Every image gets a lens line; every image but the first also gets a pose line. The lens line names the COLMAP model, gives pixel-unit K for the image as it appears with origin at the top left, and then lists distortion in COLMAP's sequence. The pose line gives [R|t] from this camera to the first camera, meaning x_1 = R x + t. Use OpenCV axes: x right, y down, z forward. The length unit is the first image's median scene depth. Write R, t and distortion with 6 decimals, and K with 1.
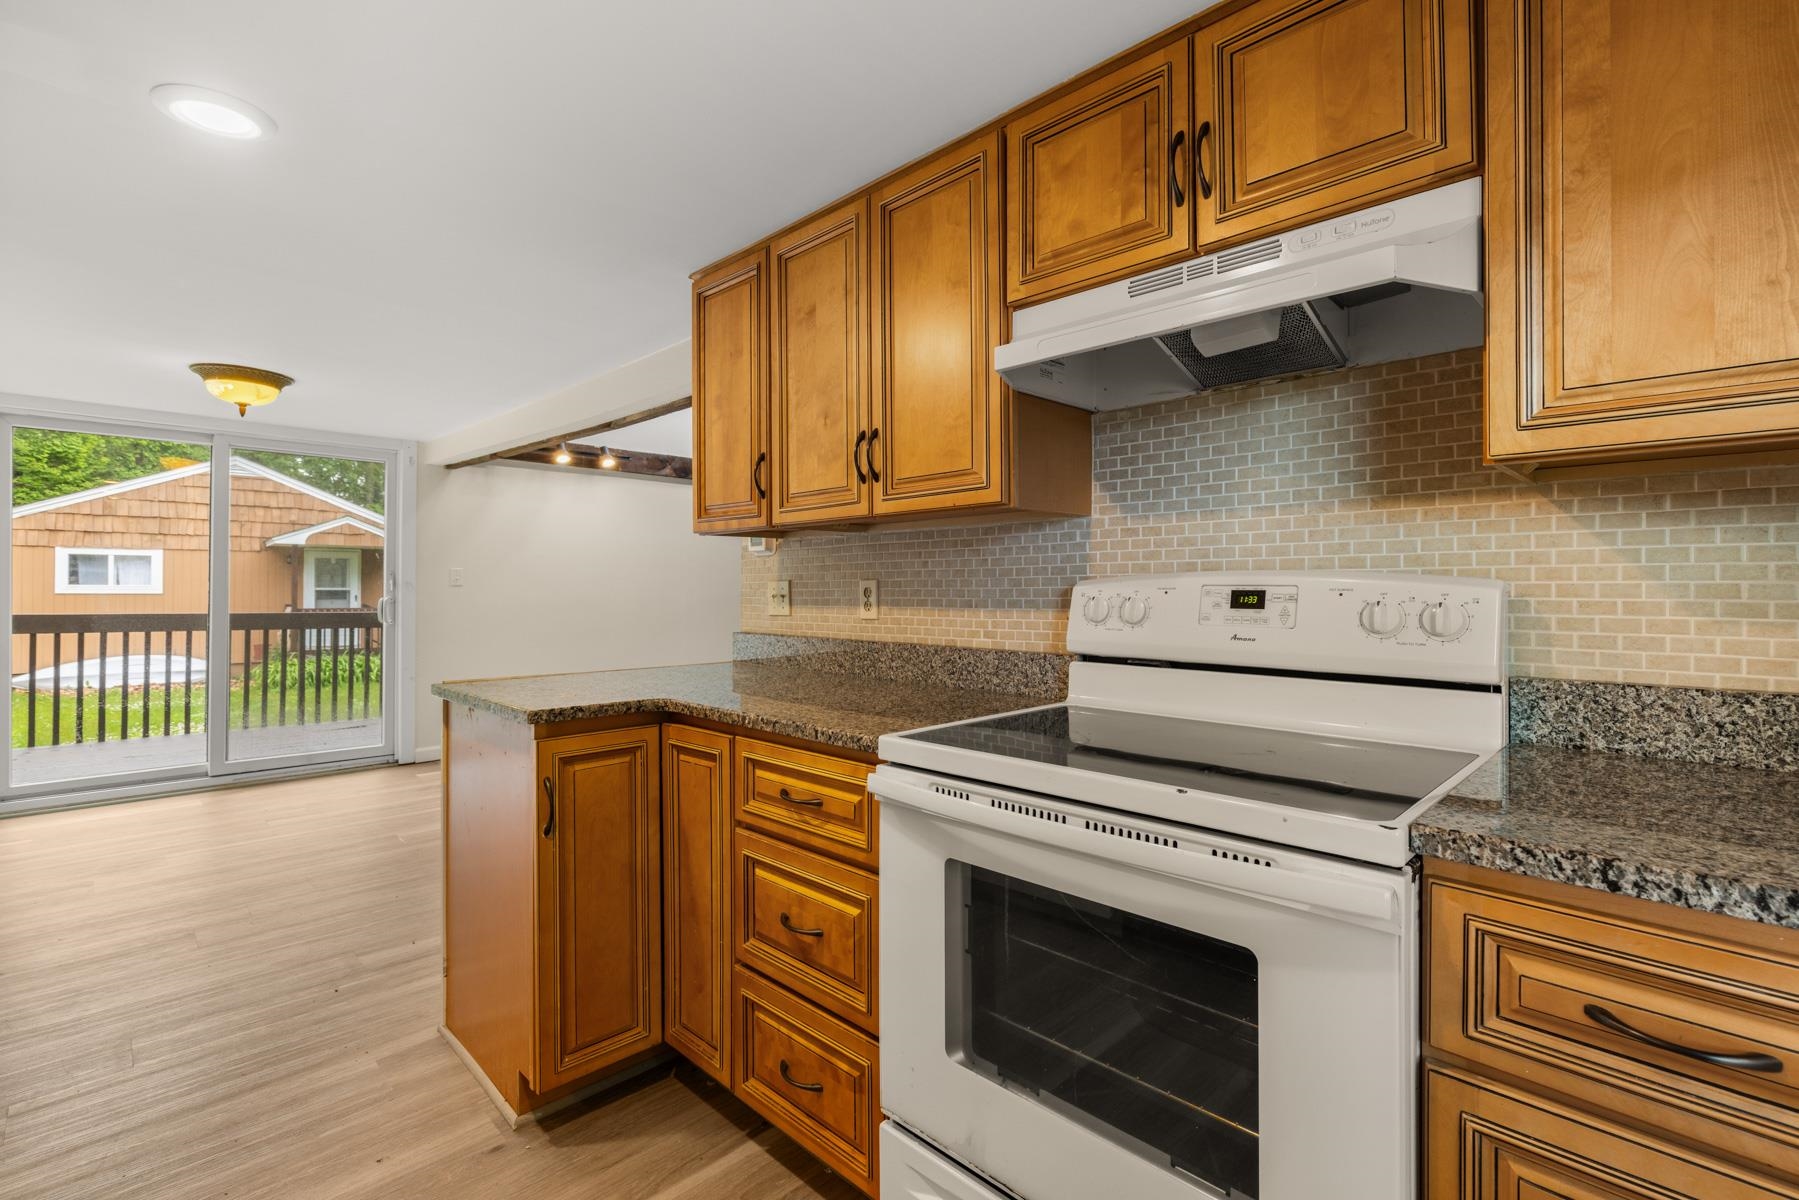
lens RADIAL K [[817.5, 0, 908.0], [0, 817.5, 584.2], [0, 0, 1]] dist [0.001732, 0.000656]
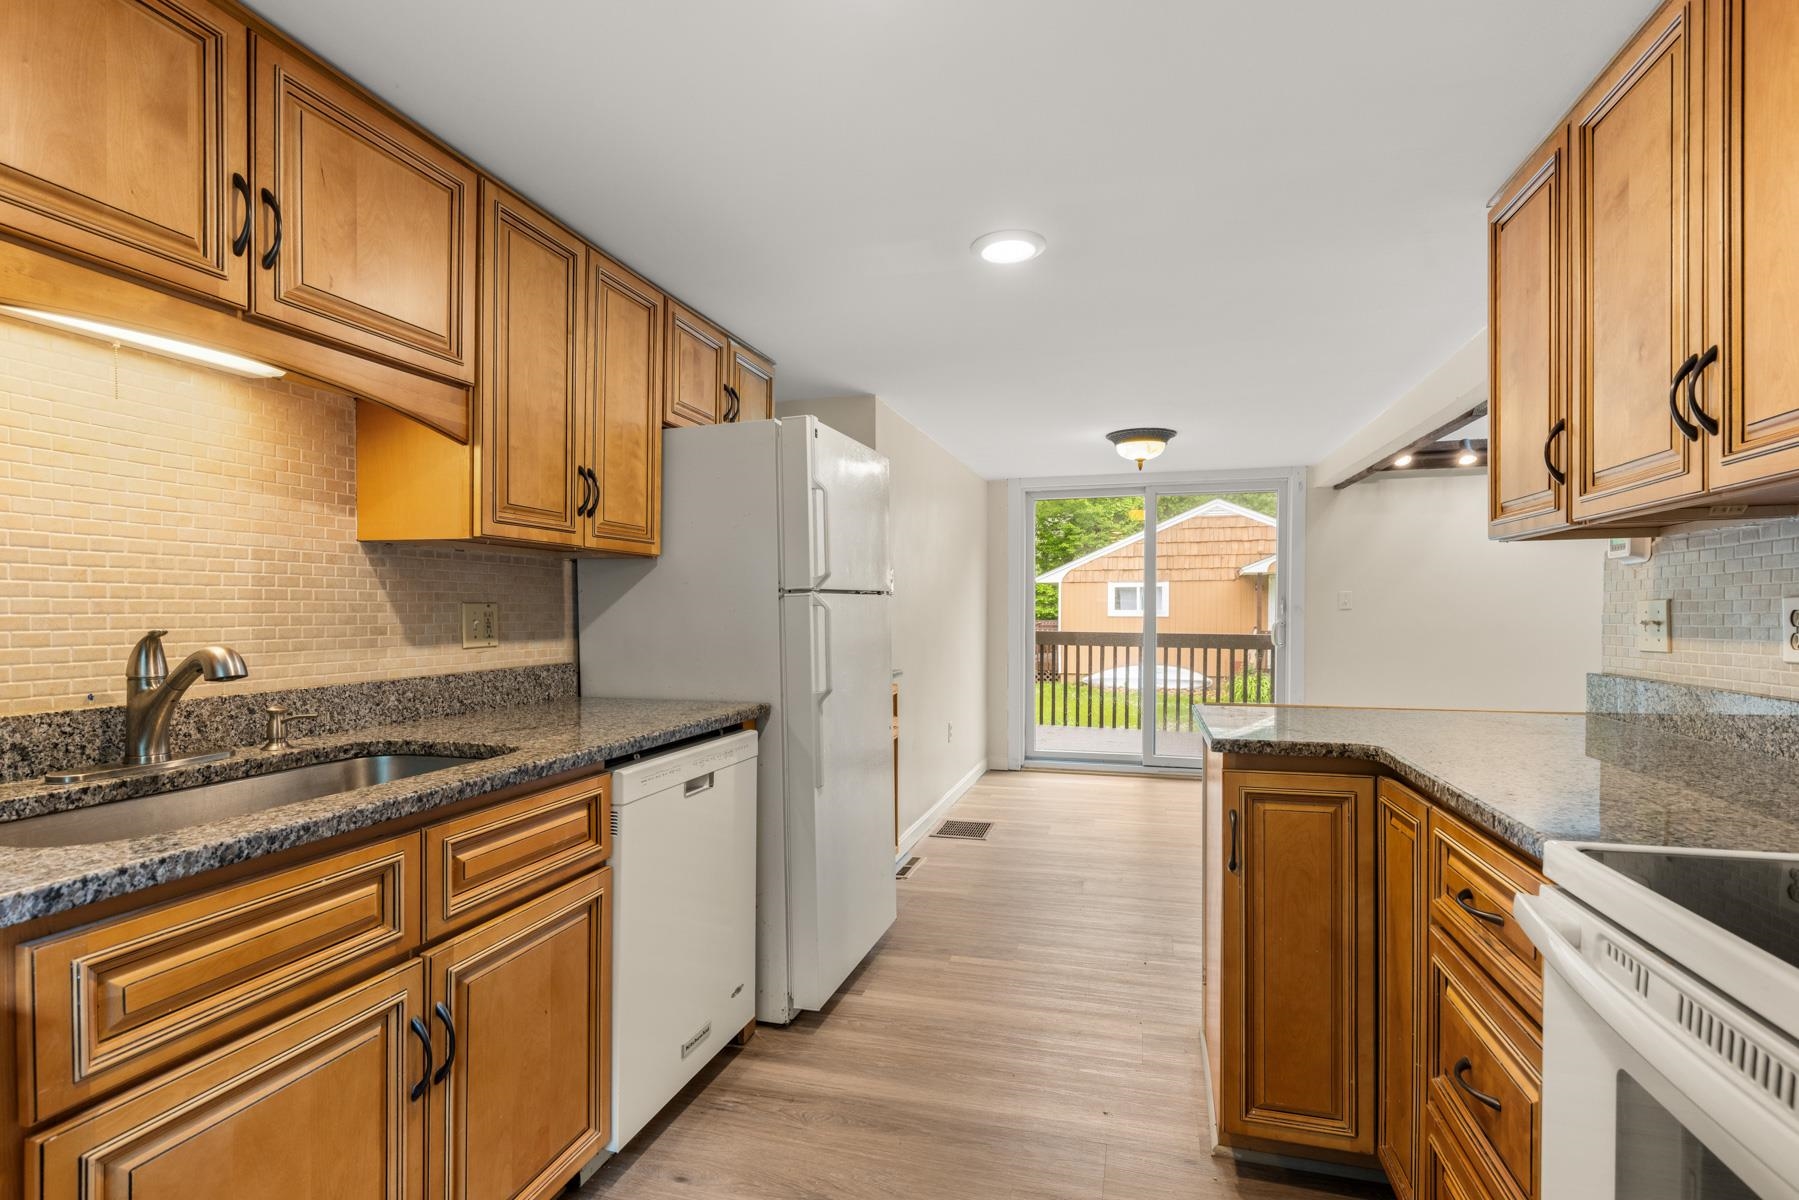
lens RADIAL K [[850.8, 0, 896.9], [0, 850.8, 626.2], [0, 0, 1]] dist [-0.006495, -0.000530]
pose [[0.473152, 0.011751, -0.880902, 0.195350], [0.007423, 0.999822, 0.017325, 0.000642], [0.880949, -0.014736, 0.472981, 0.147759]]
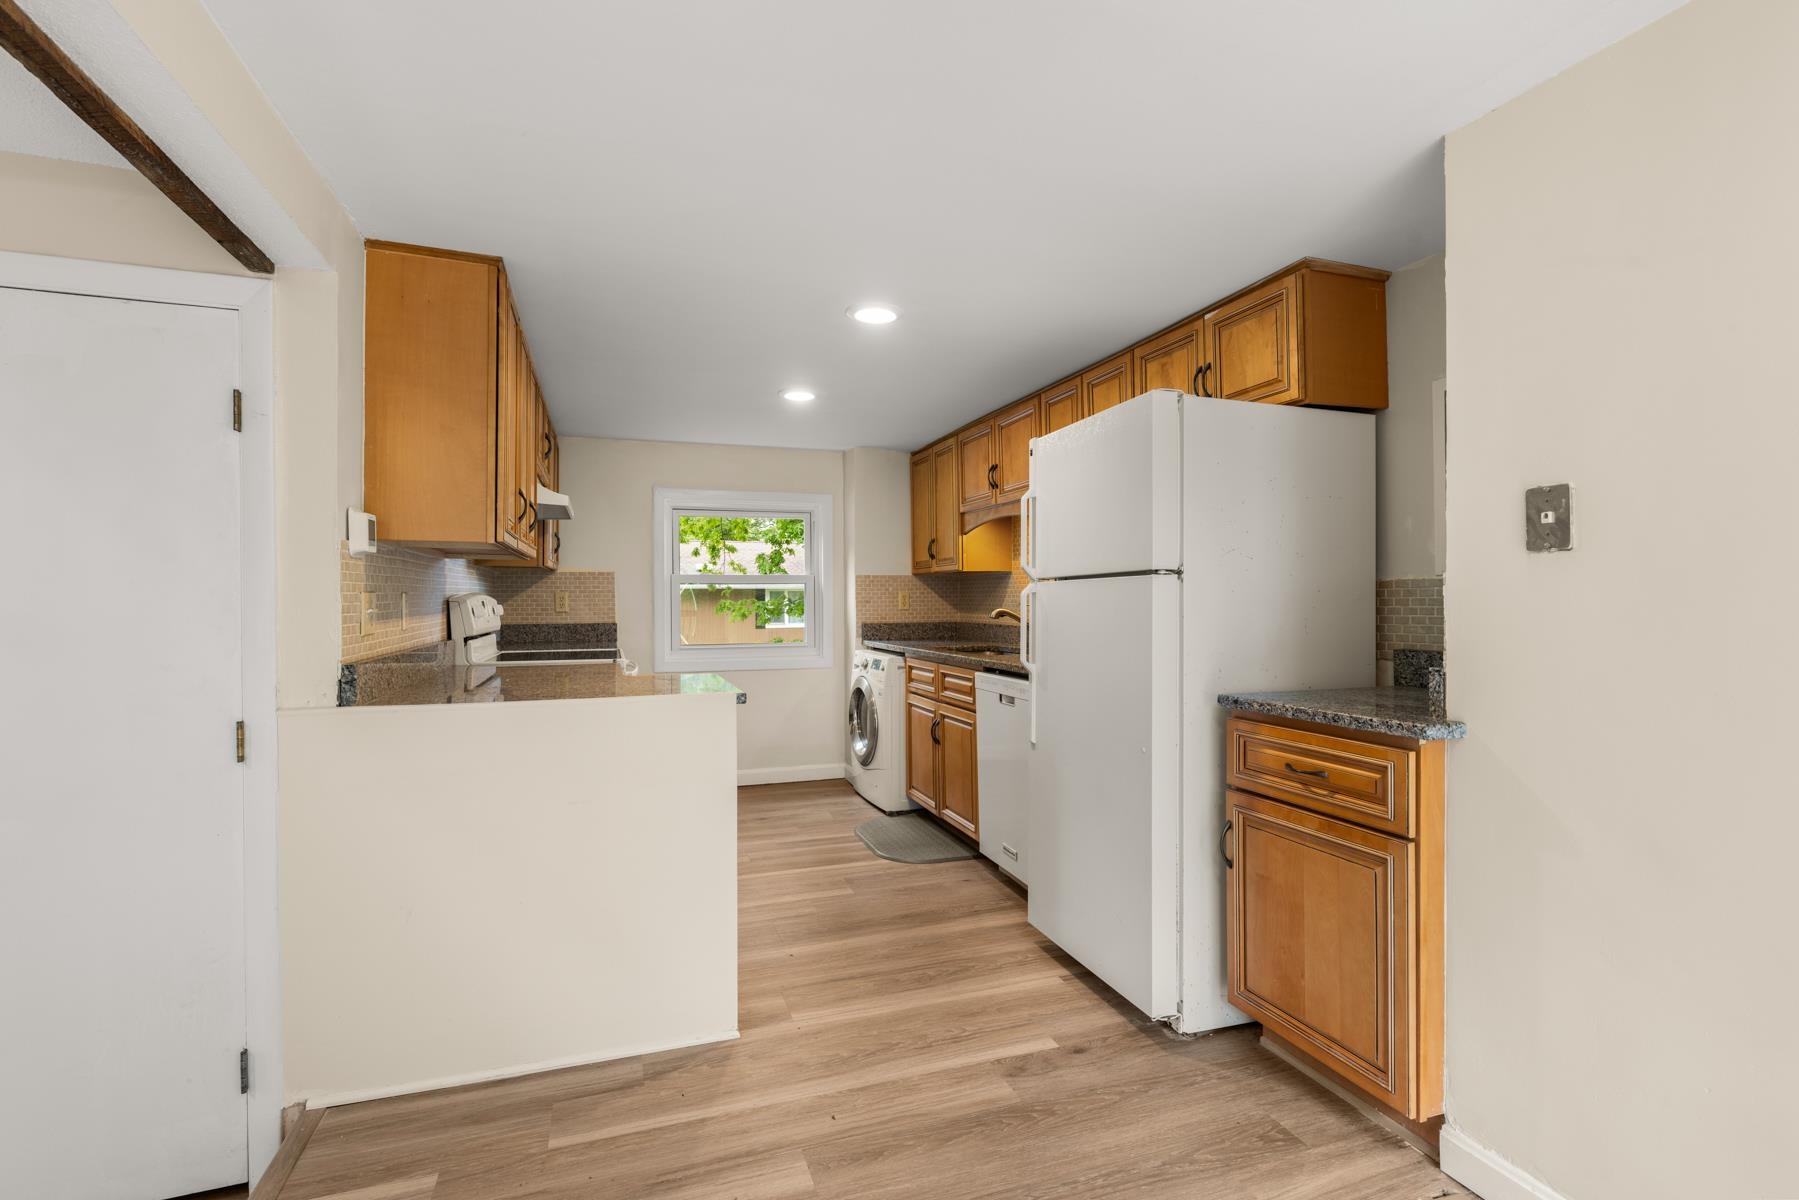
lens RADIAL K [[853.9, 0, 911.7], [0, 853.9, 602.3], [0, 0, 1]] dist [-0.000466, 0.000165]
pose [[-0.898191, -0.000143, 0.439606, -1.229713], [-0.000270, 1.000000, -0.000226, 0.007383], [-0.439606, -0.000321, -0.898191, 1.852828]]
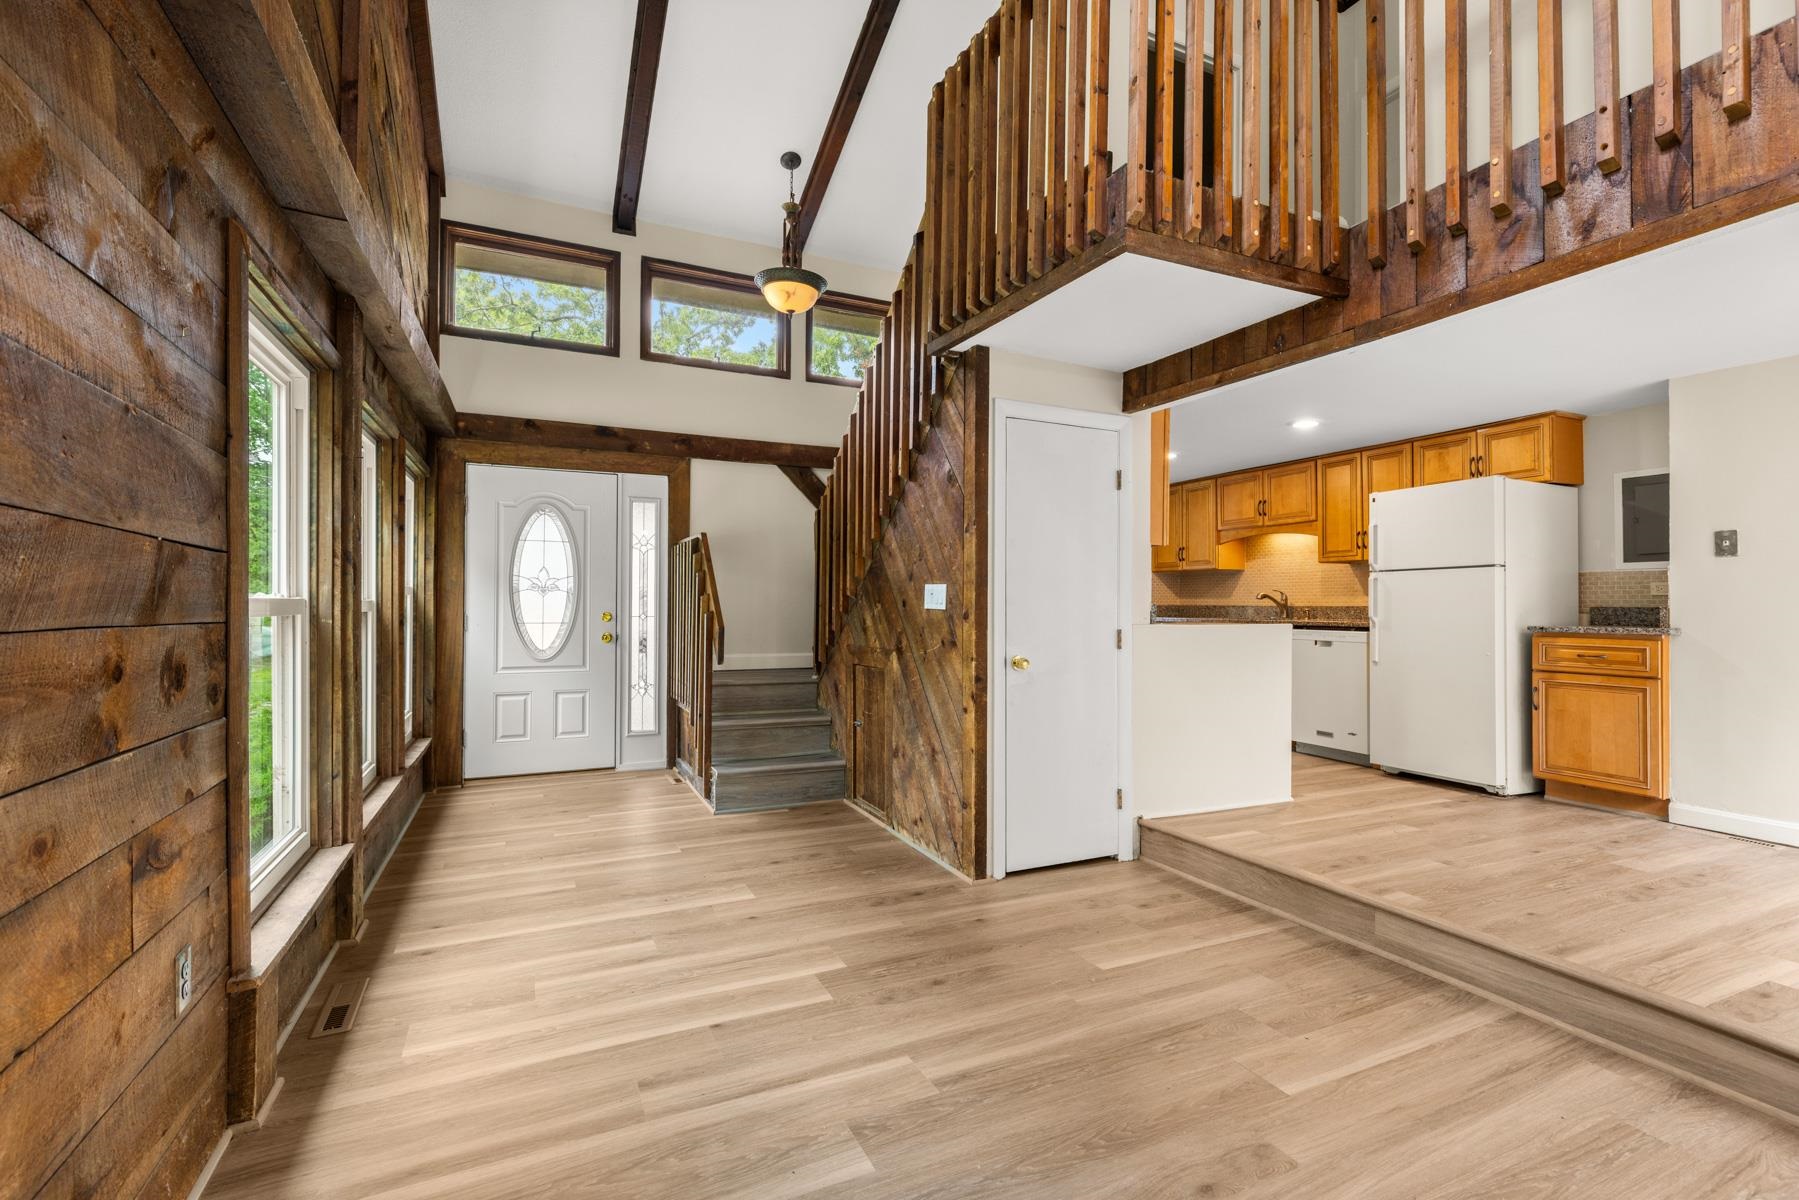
lens RADIAL K [[828.0, 0, 899.5], [0, 828.0, 600.0], [0, 0, 1]] dist [0.002249, 0.000579]
pose [[-0.934182, -0.005398, 0.356757, -0.400938], [-0.009918, 0.999892, -0.010843, 0.090903], [-0.356660, -0.013668, -0.934134, 3.211818]]
